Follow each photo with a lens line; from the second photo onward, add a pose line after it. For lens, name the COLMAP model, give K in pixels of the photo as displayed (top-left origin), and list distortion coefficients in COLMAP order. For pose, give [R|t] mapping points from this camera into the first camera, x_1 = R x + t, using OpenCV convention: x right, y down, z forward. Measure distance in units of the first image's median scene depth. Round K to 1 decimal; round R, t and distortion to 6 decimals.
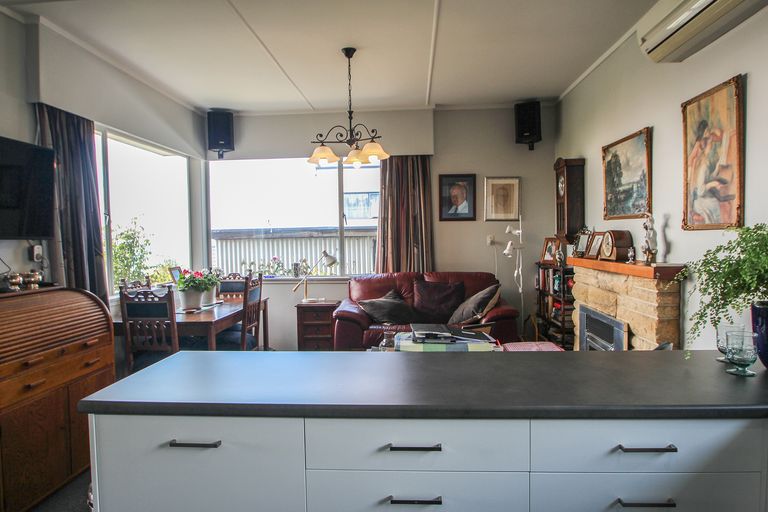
lens RADIAL K [[498.3, 0, 381.5], [0, 498.3, 259.7], [0, 0, 1]] dist [-0.046447, -0.000061]
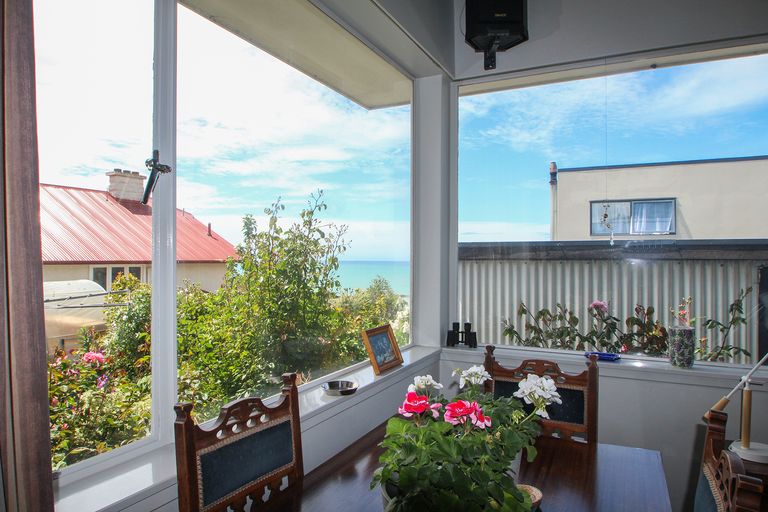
lens RADIAL K [[498.3, 0, 384.4], [0, 498.3, 259.6], [0, 0, 1]] dist [-0.046447, -0.000061]
pose [[0.920544, 0.015194, -0.390342, -0.222055], [-0.033093, 0.998685, -0.039168, -0.019752], [0.389234, 0.048973, 0.919836, 0.539727]]
